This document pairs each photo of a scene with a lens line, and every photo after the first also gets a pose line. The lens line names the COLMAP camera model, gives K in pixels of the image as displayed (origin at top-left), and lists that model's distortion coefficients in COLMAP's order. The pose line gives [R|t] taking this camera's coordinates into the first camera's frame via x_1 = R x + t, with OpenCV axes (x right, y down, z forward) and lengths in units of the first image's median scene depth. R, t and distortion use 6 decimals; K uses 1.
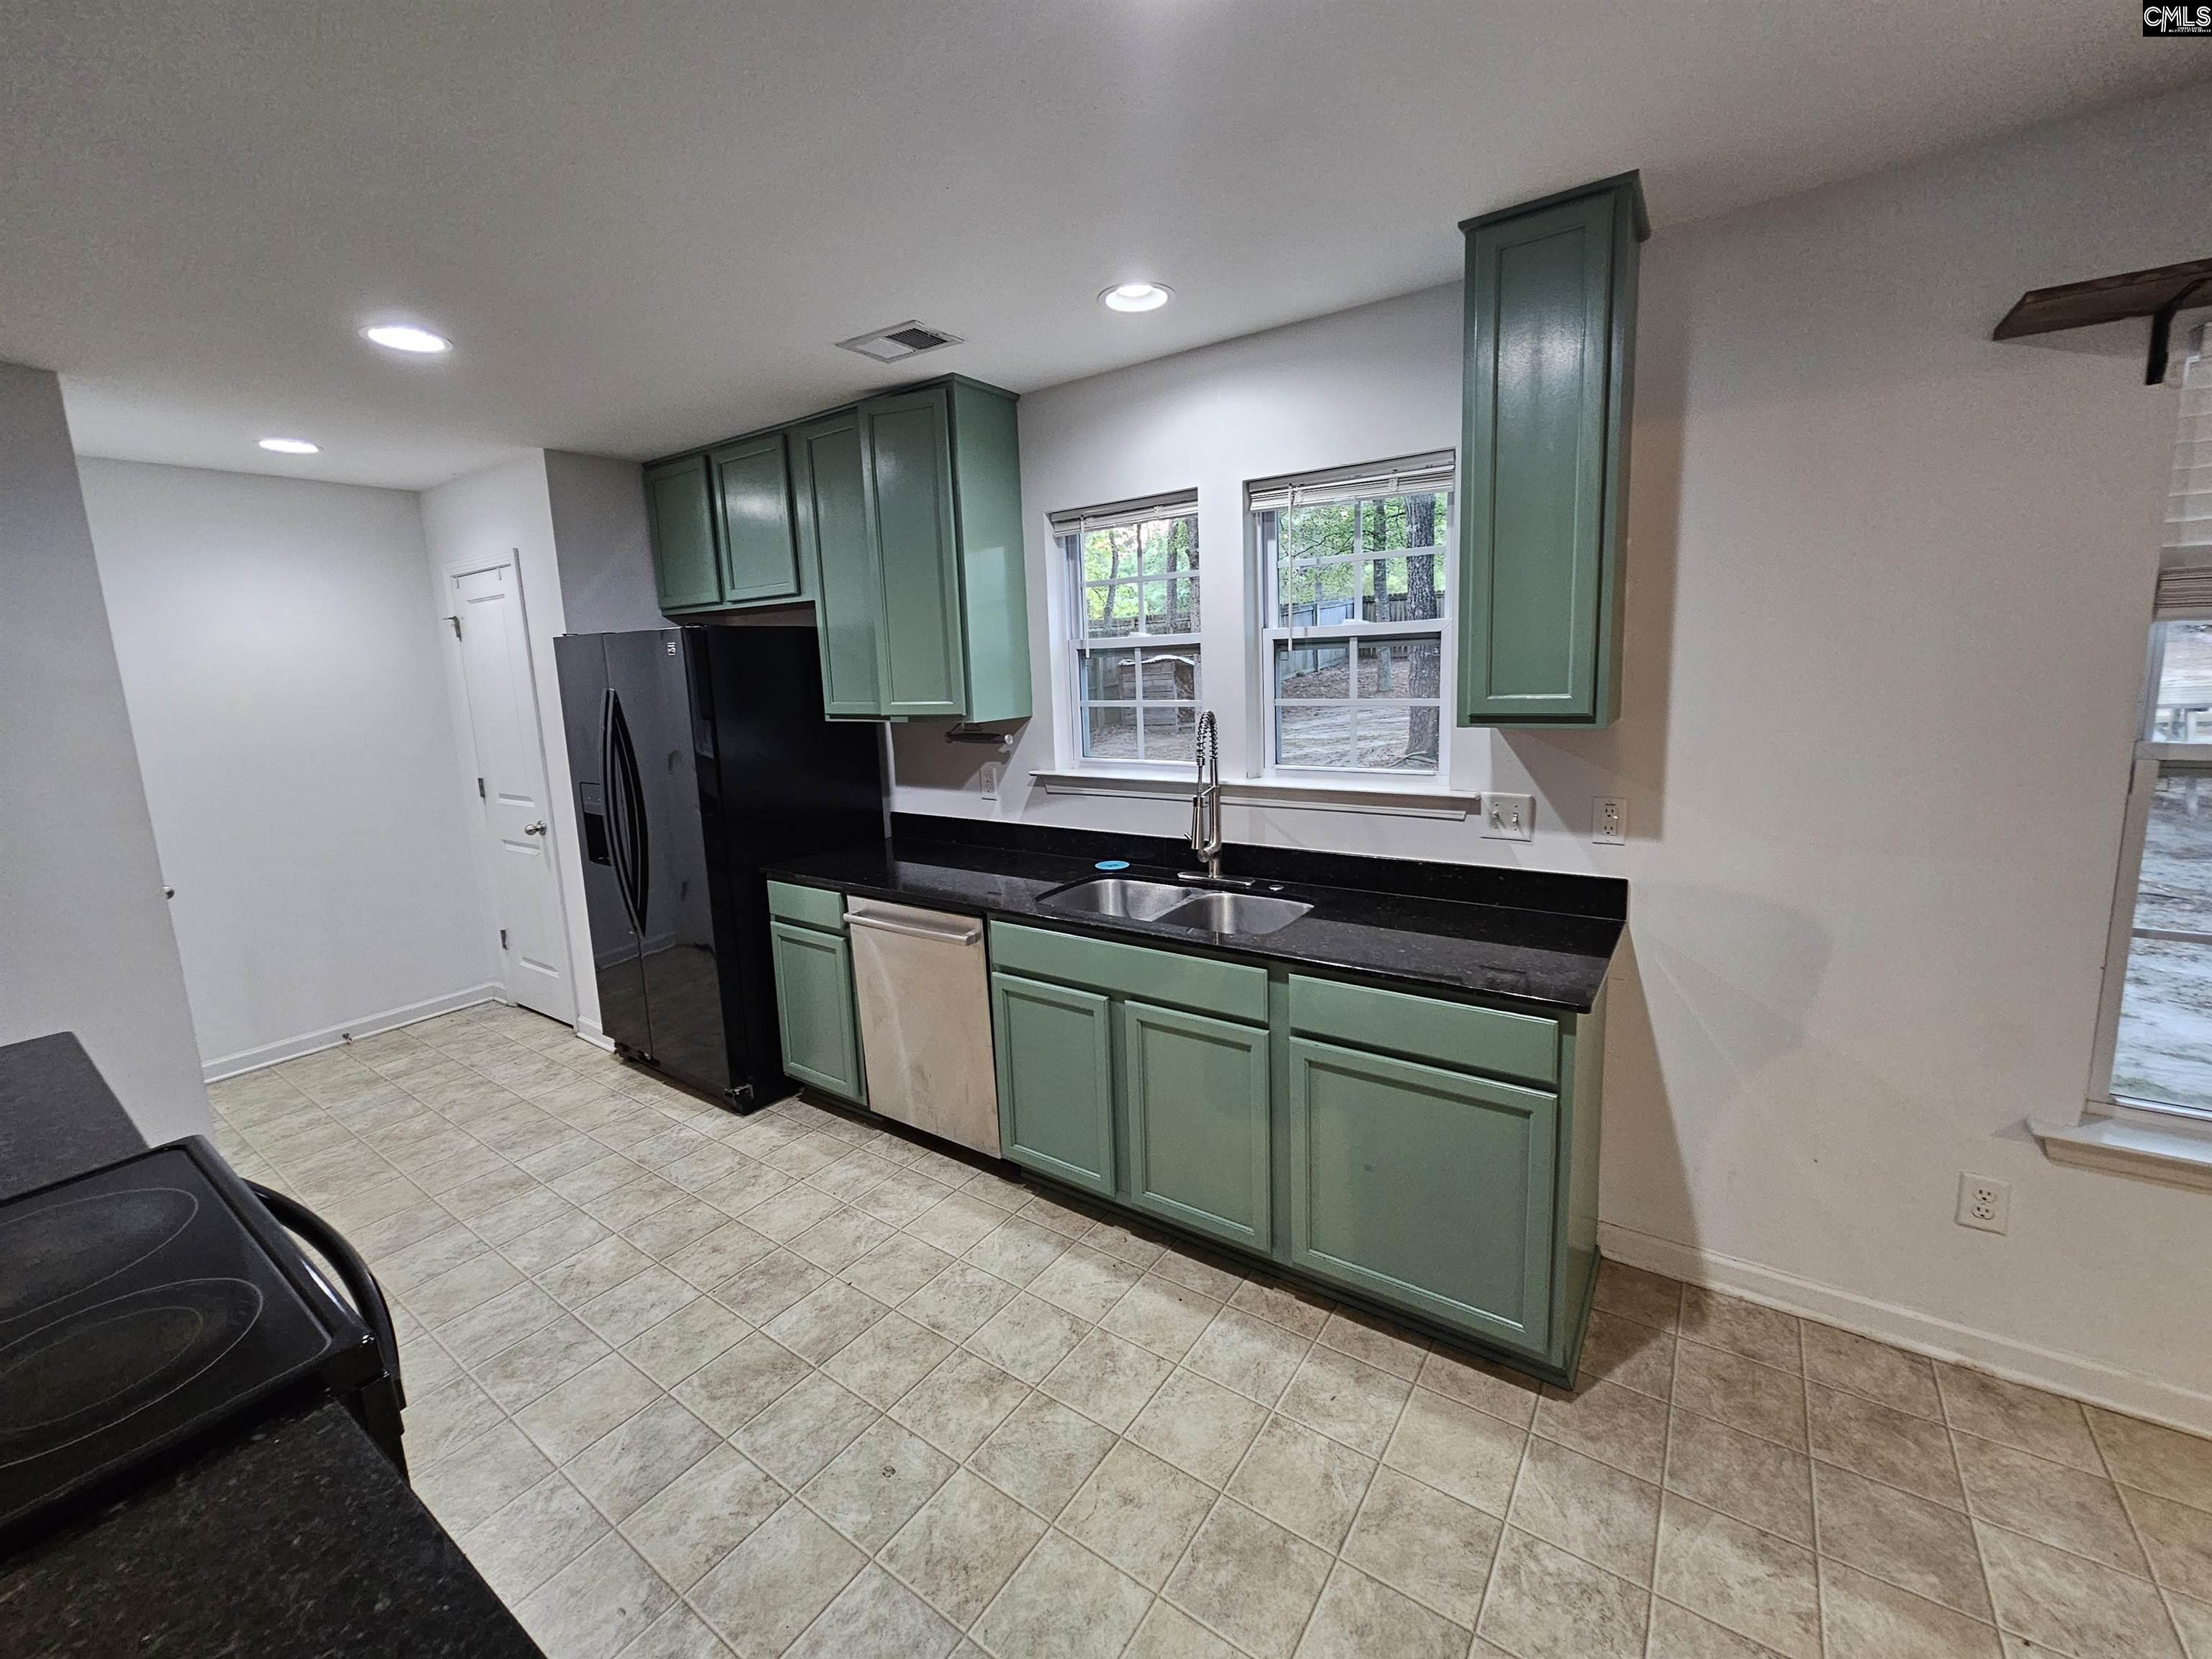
lens RADIAL K [[904.2, 0, 1101.7], [0, 904.2, 797.9], [0, 0, 1]] dist [-0.000153, -0.000250]
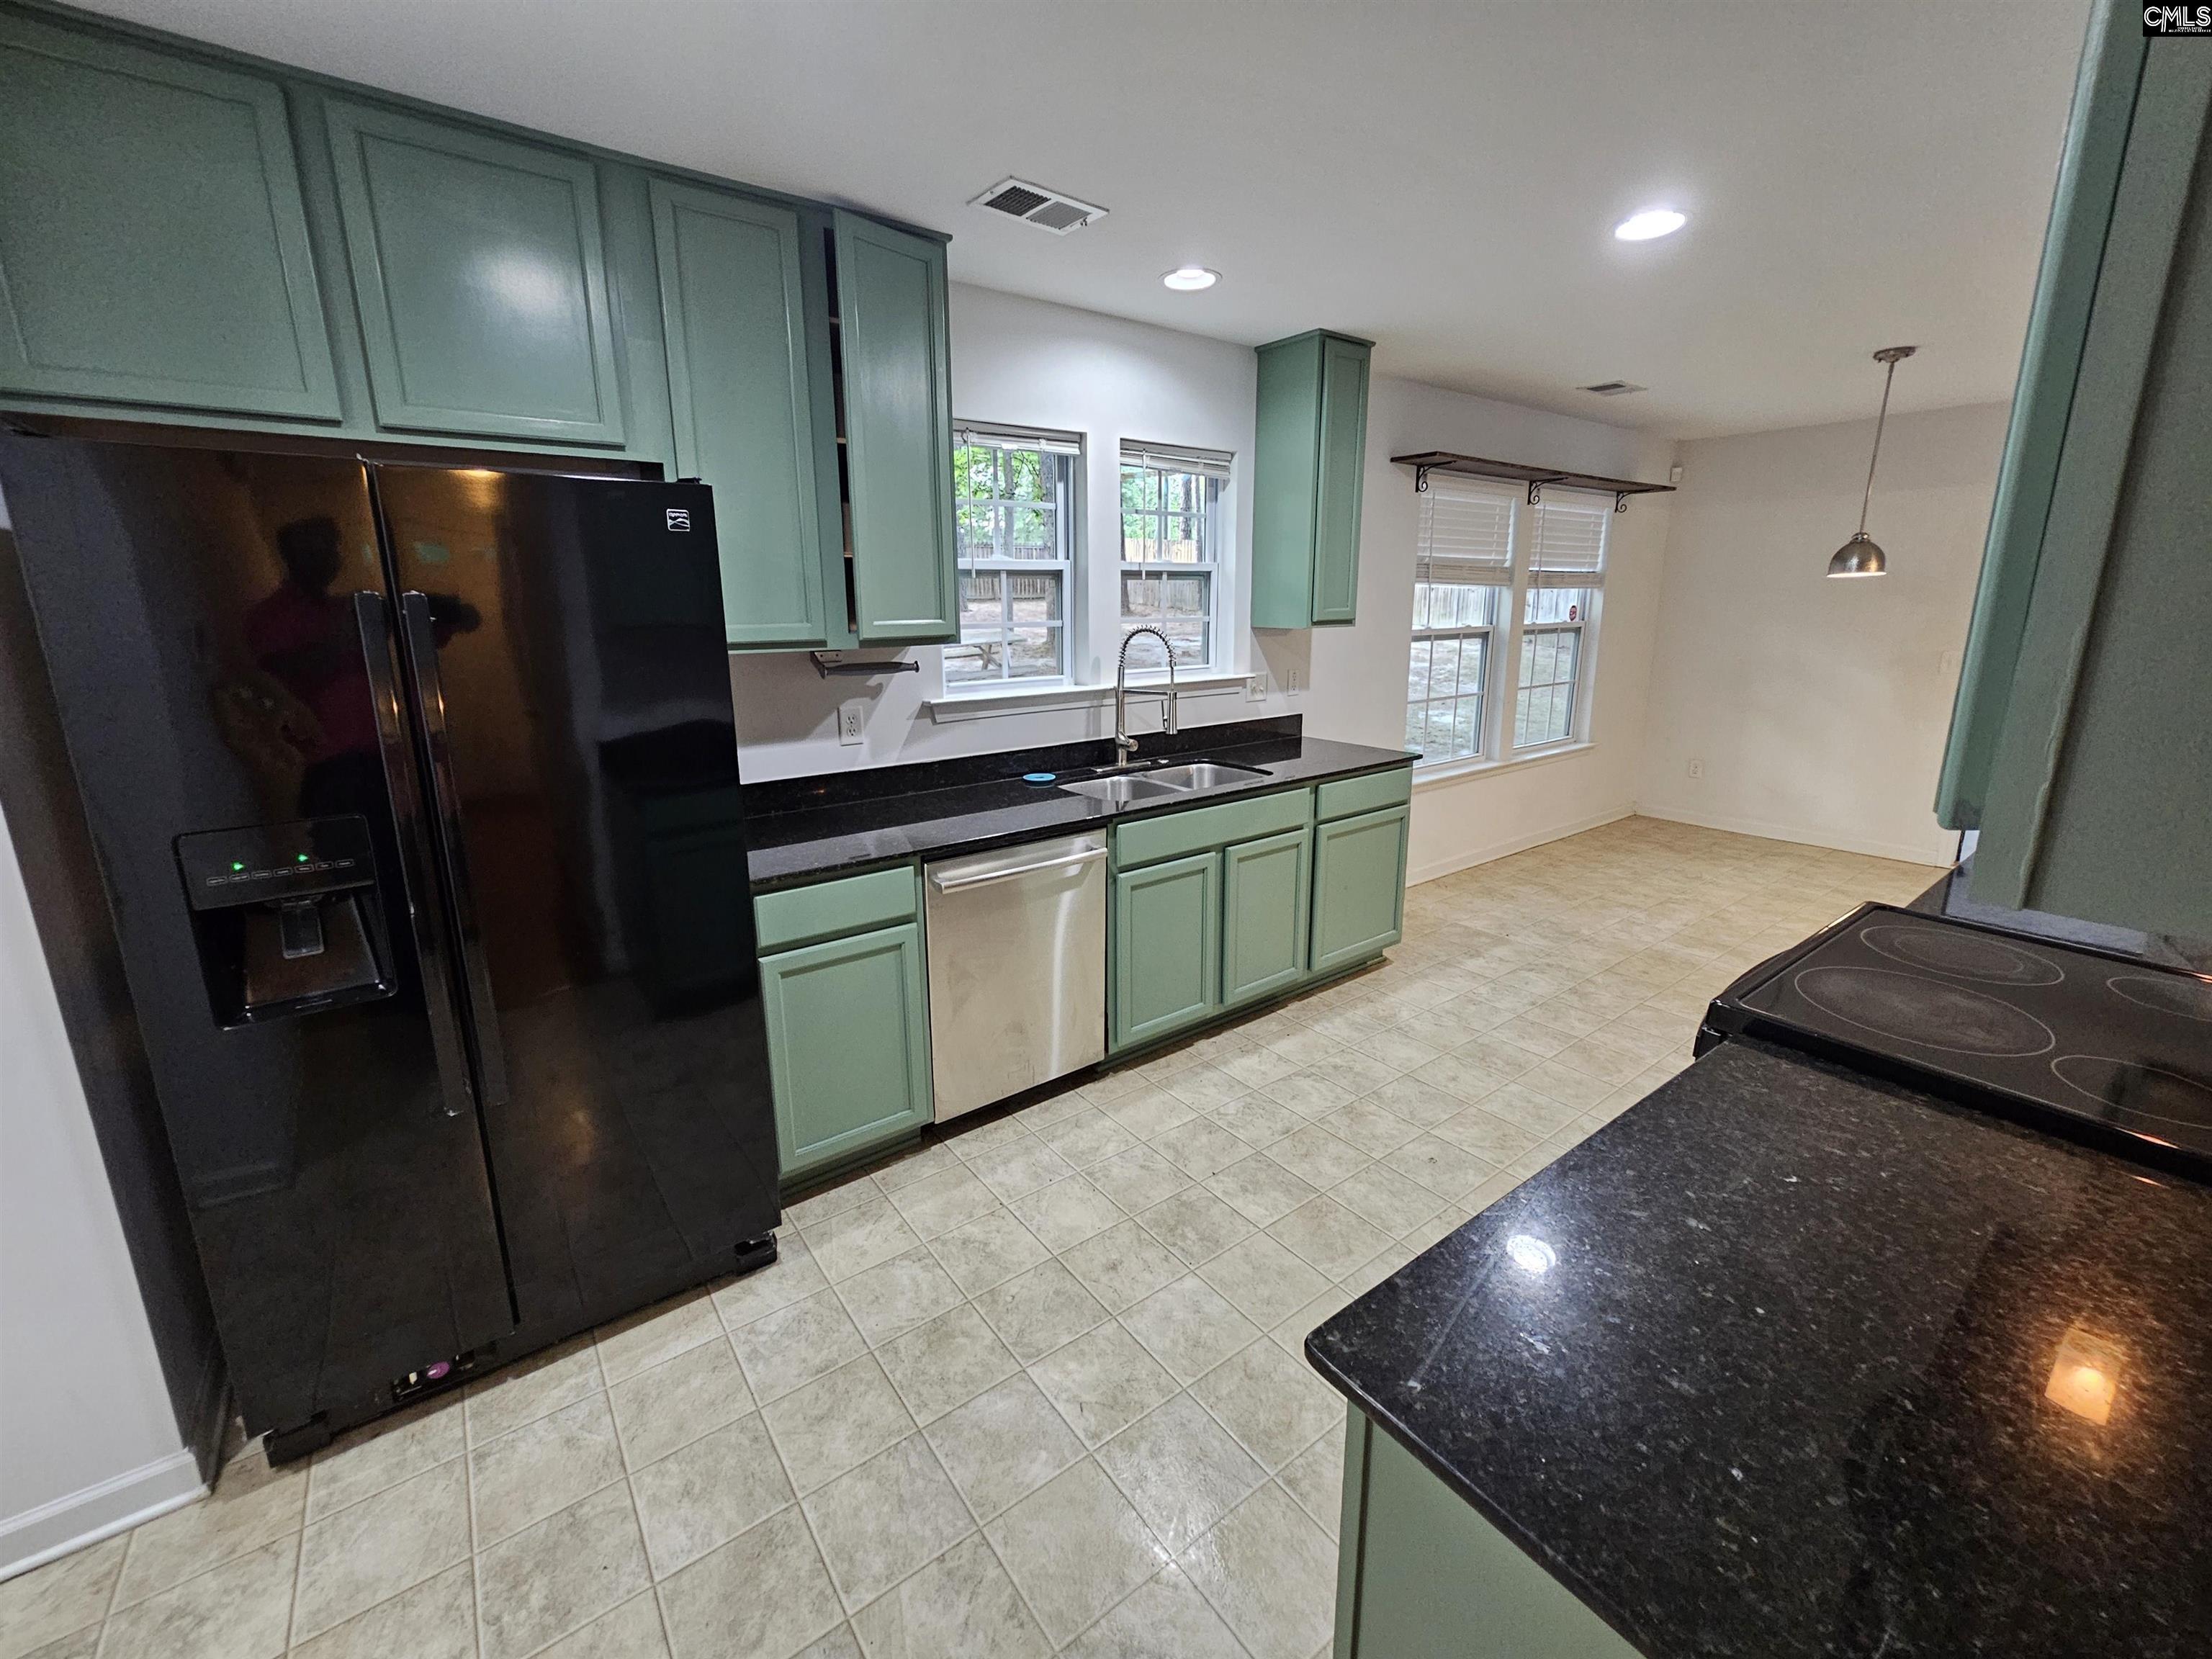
lens RADIAL K [[904.2, 0, 1101.7], [0, 904.2, 797.9], [0, 0, 1]] dist [-0.000153, -0.000250]
pose [[0.307643, -0.174169, 0.935425, -1.078580], [0.139703, 0.980718, 0.136657, -0.041217], [-0.941190, 0.088641, 0.326043, 0.660512]]
